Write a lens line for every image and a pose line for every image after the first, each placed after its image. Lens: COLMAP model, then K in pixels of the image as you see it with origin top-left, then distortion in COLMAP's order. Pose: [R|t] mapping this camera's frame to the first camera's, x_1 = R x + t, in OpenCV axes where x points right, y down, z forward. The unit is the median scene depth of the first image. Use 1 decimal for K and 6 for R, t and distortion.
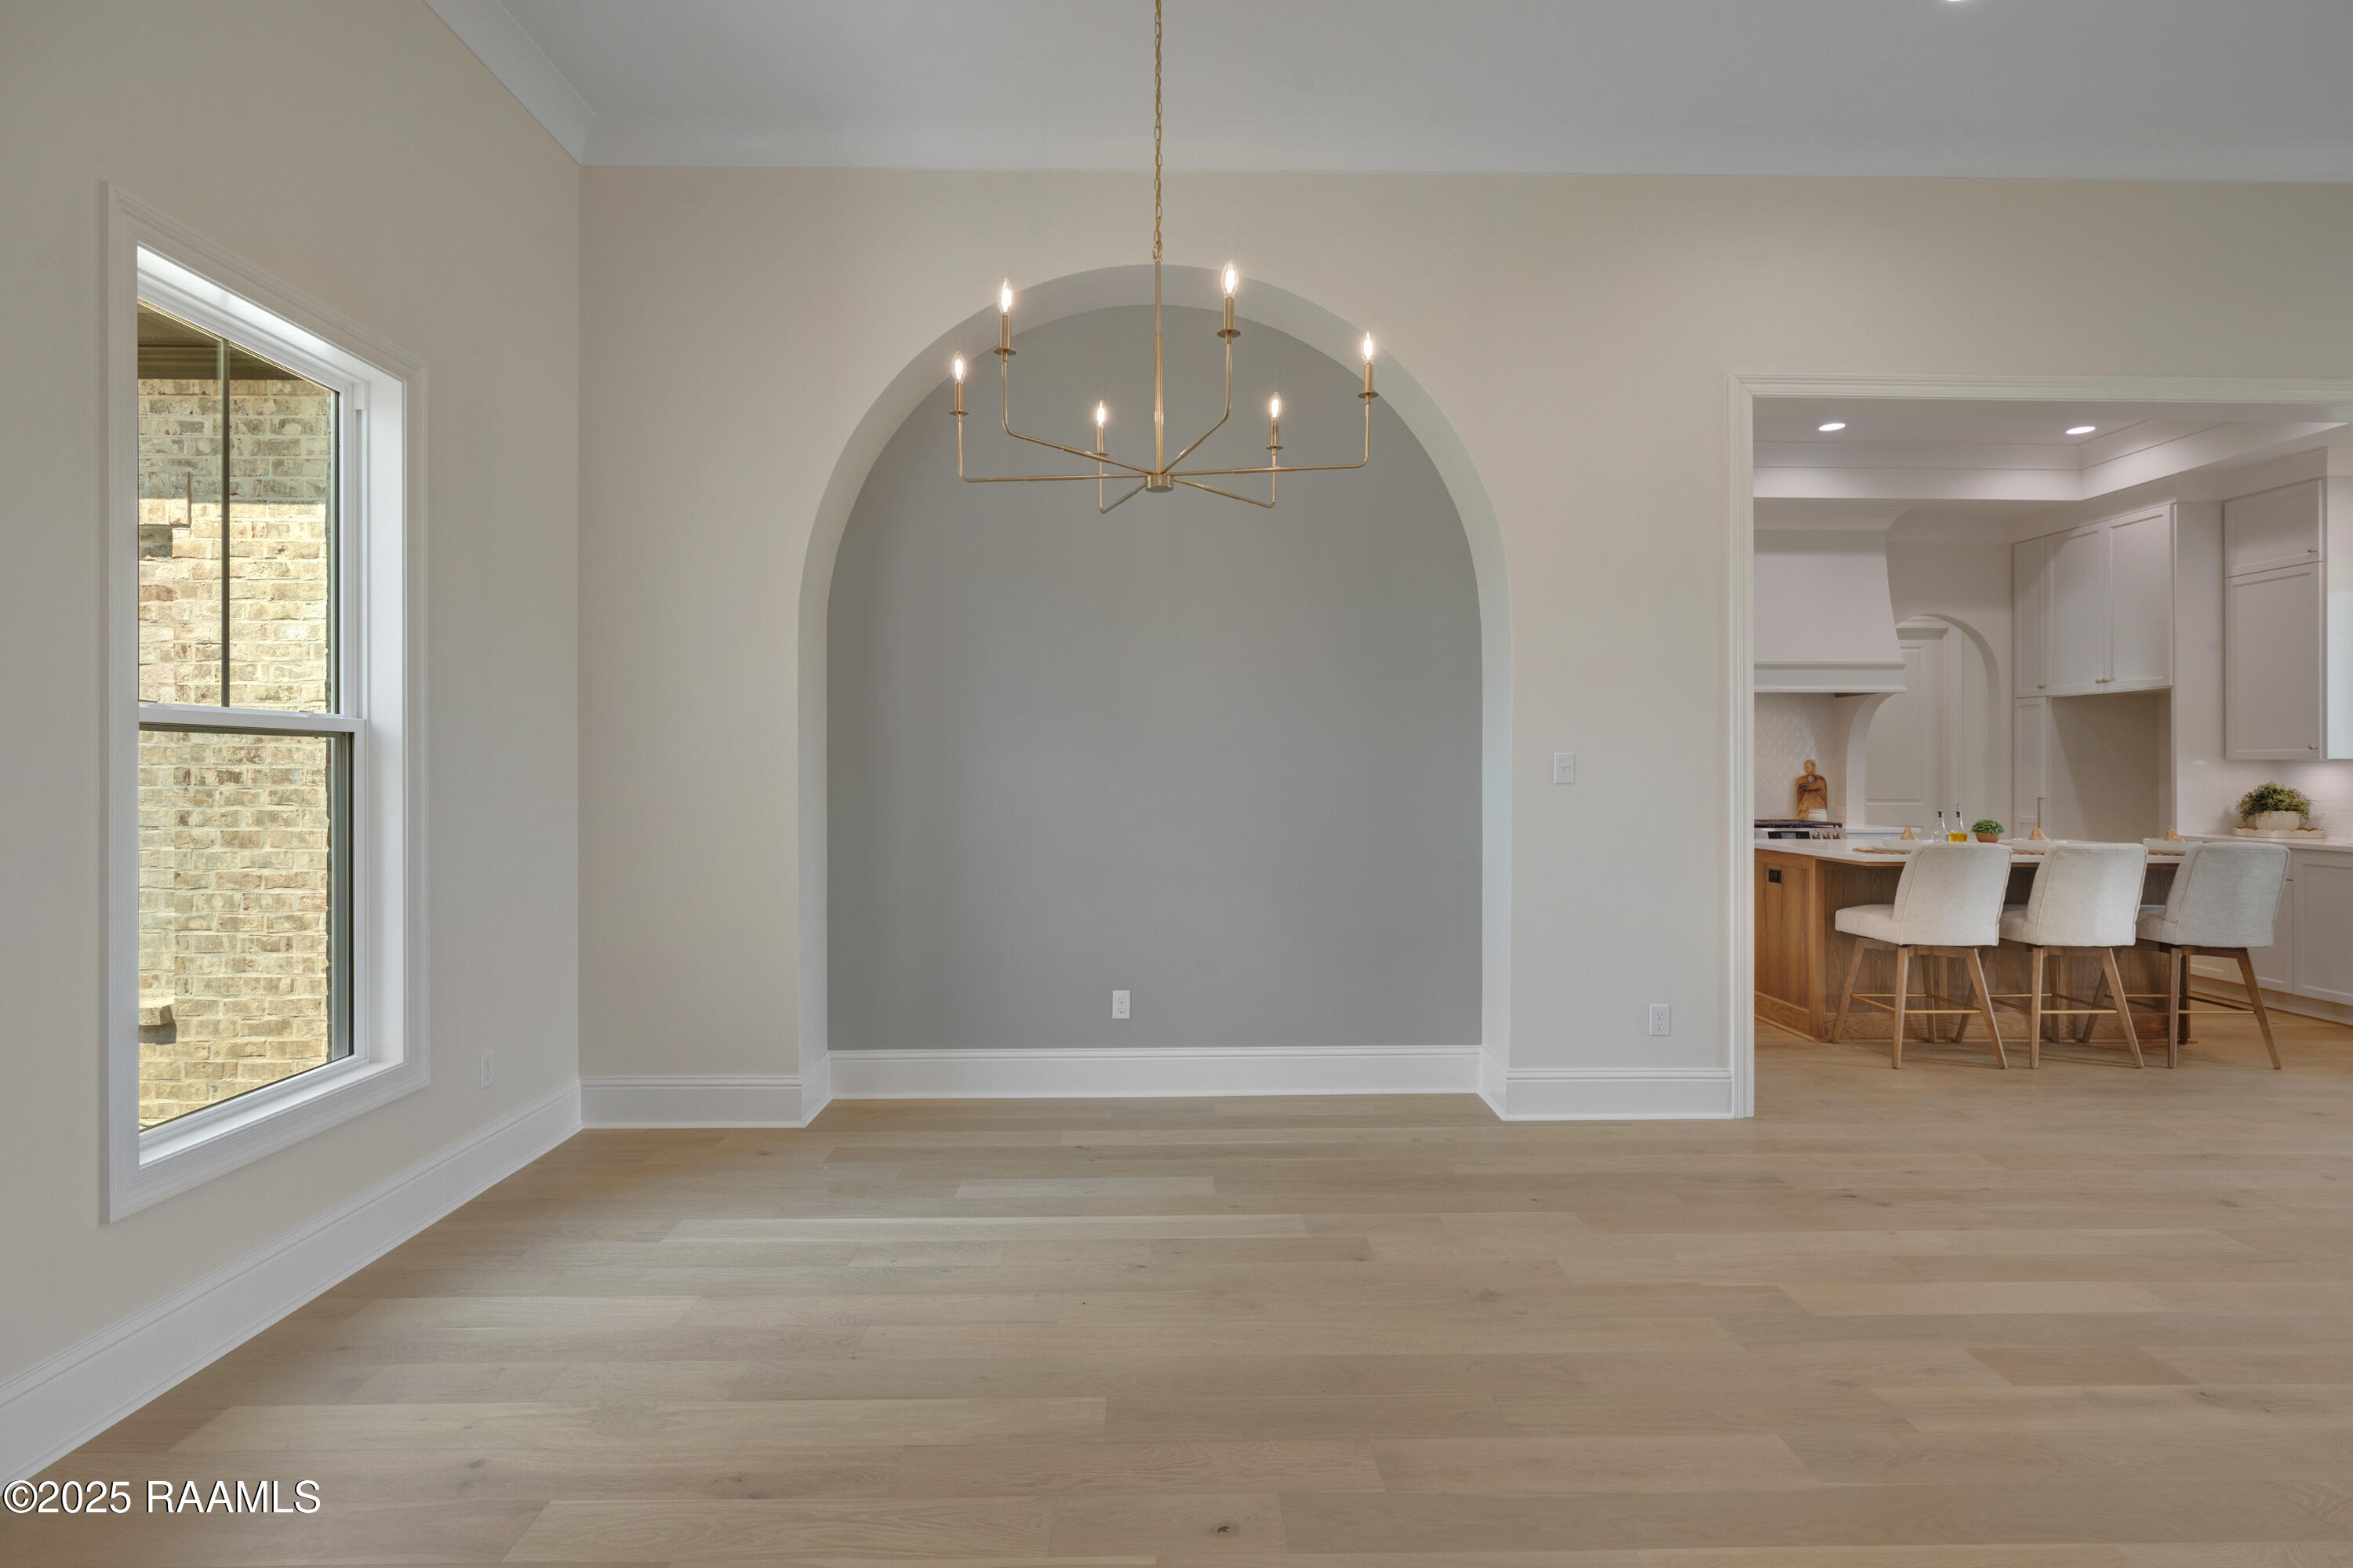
lens RADIAL K [[1183.5, 0, 1178.8], [0, 1183.5, 772.6], [0, 0, 1]] dist [-0.002505, 0.000761]
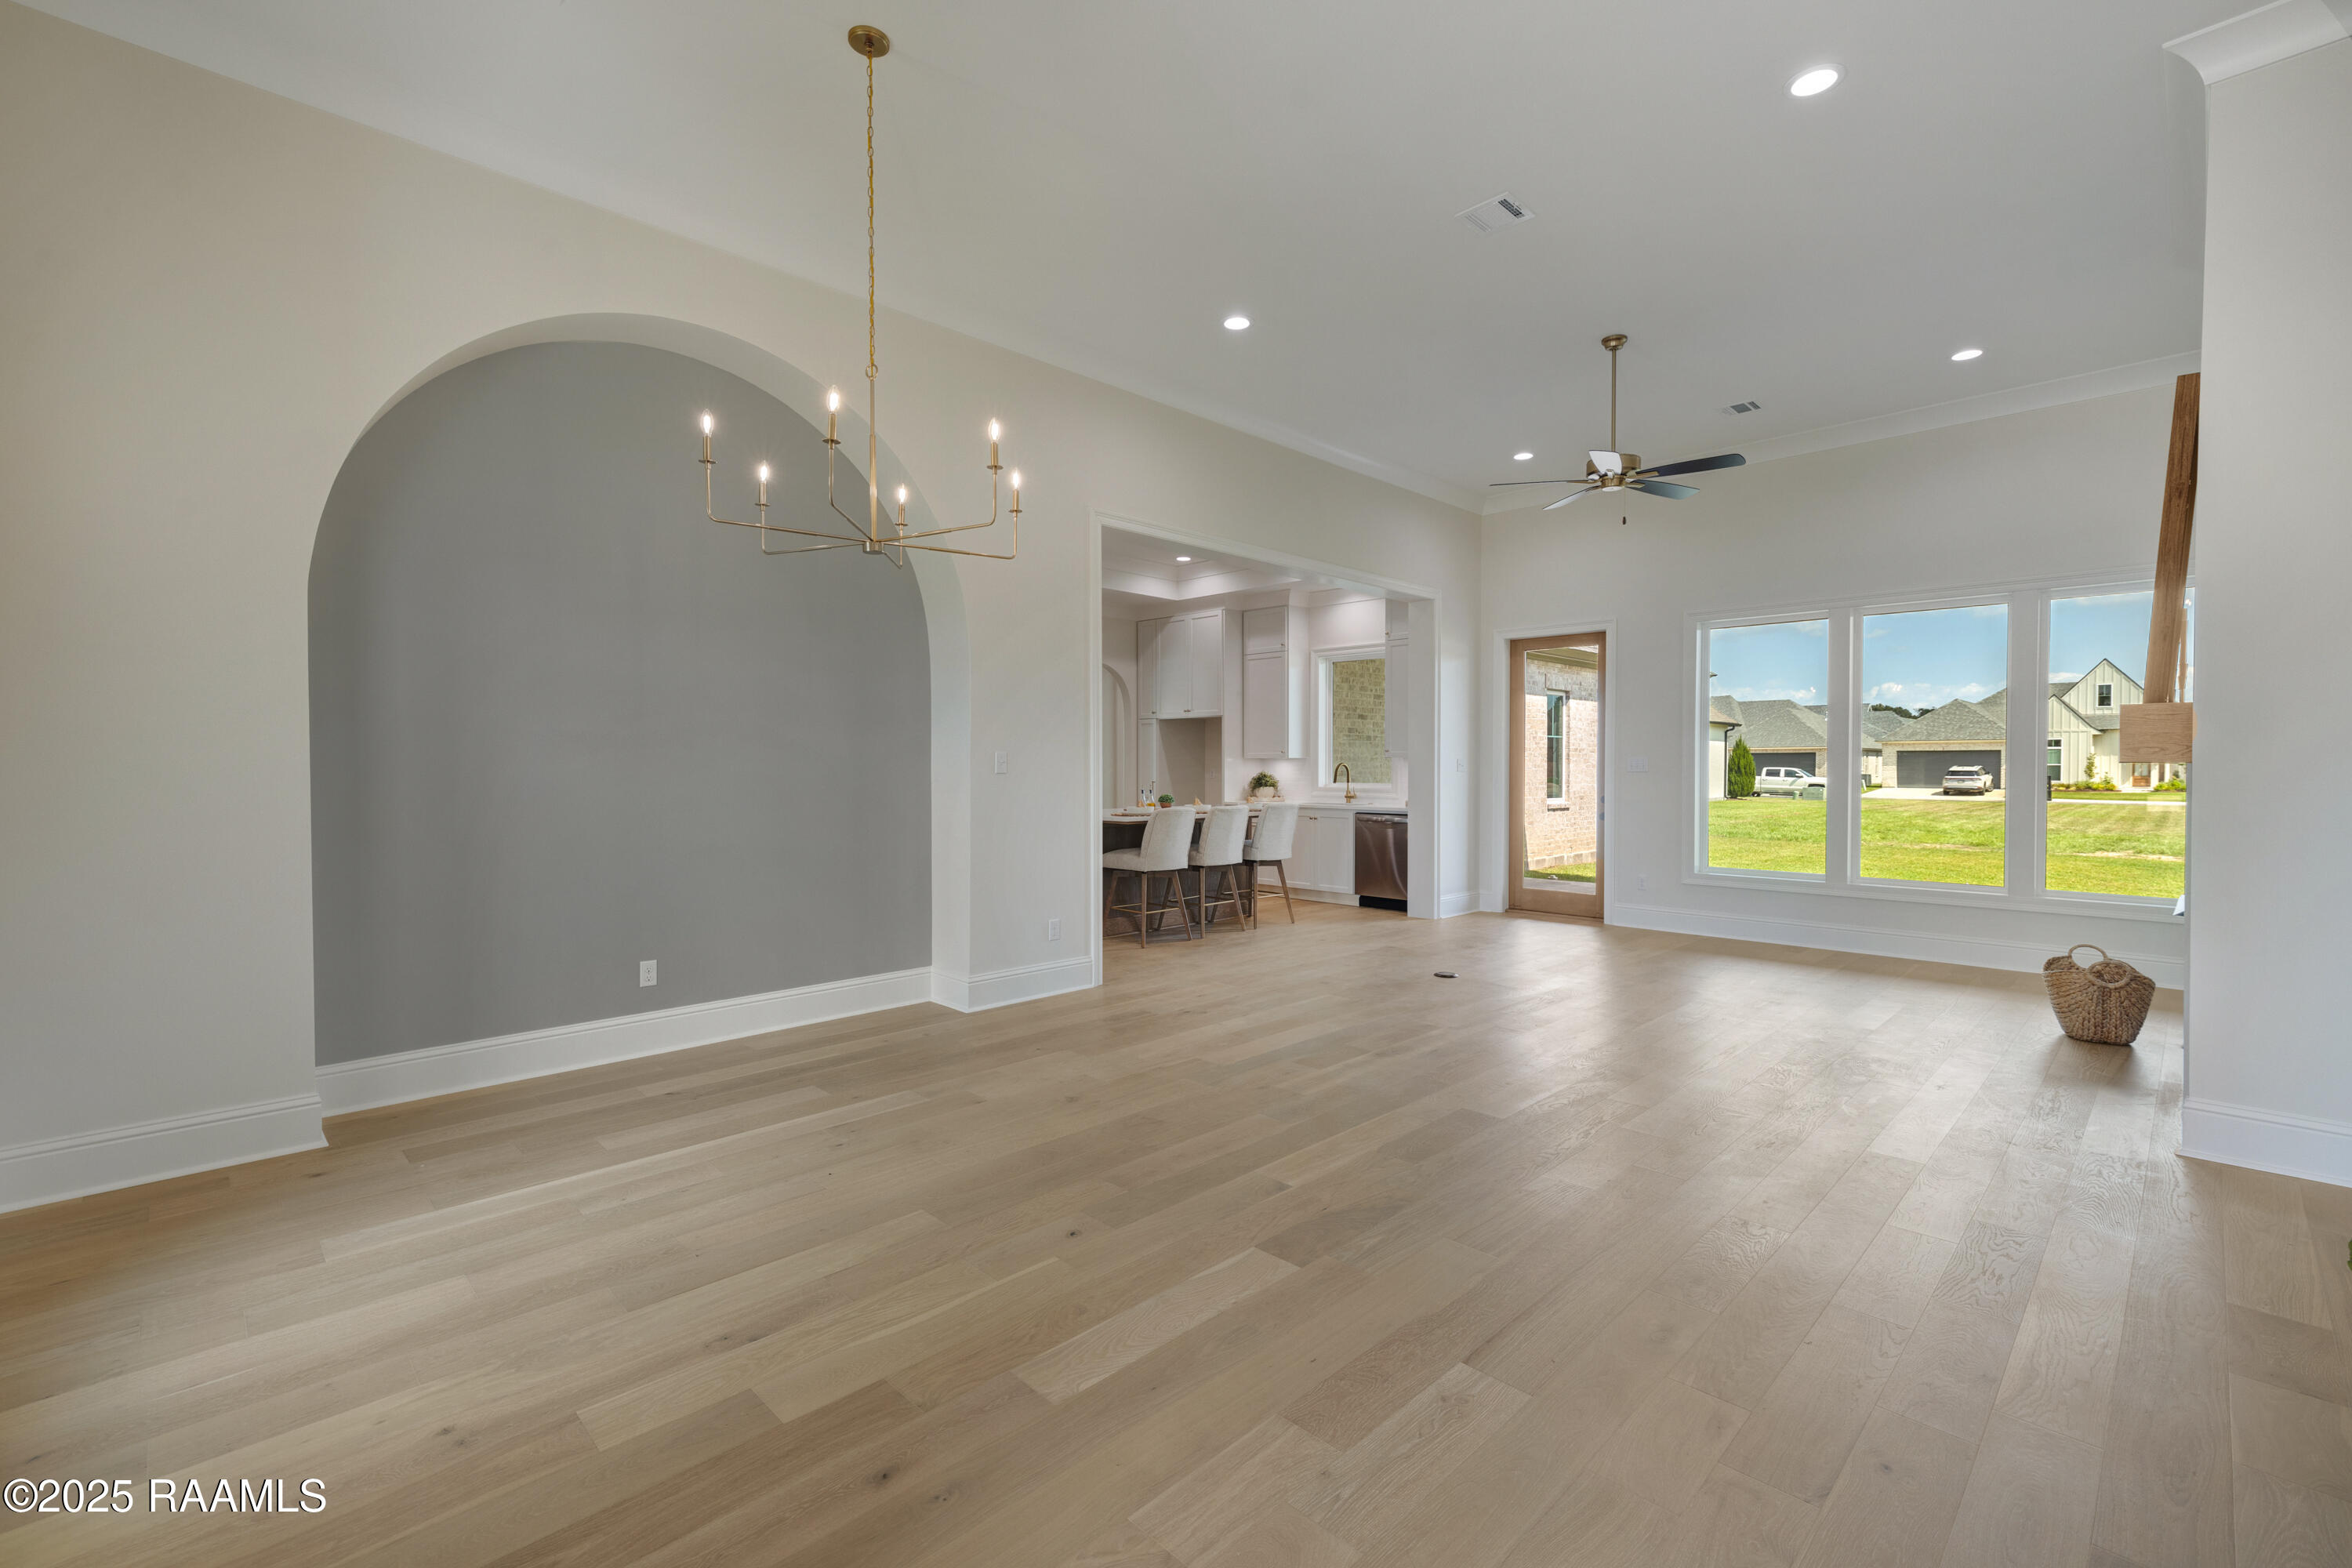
lens RADIAL K [[1017.6, 0, 1177.8], [0, 1017.6, 786.2], [0, 0, 1]] dist [0.001648, 0.000599]
pose [[0.720915, -0.014992, 0.692861, -0.390791], [0.001494, 0.999797, 0.020079, 0.000009], [-0.693022, -0.013439, 0.720791, -0.045450]]
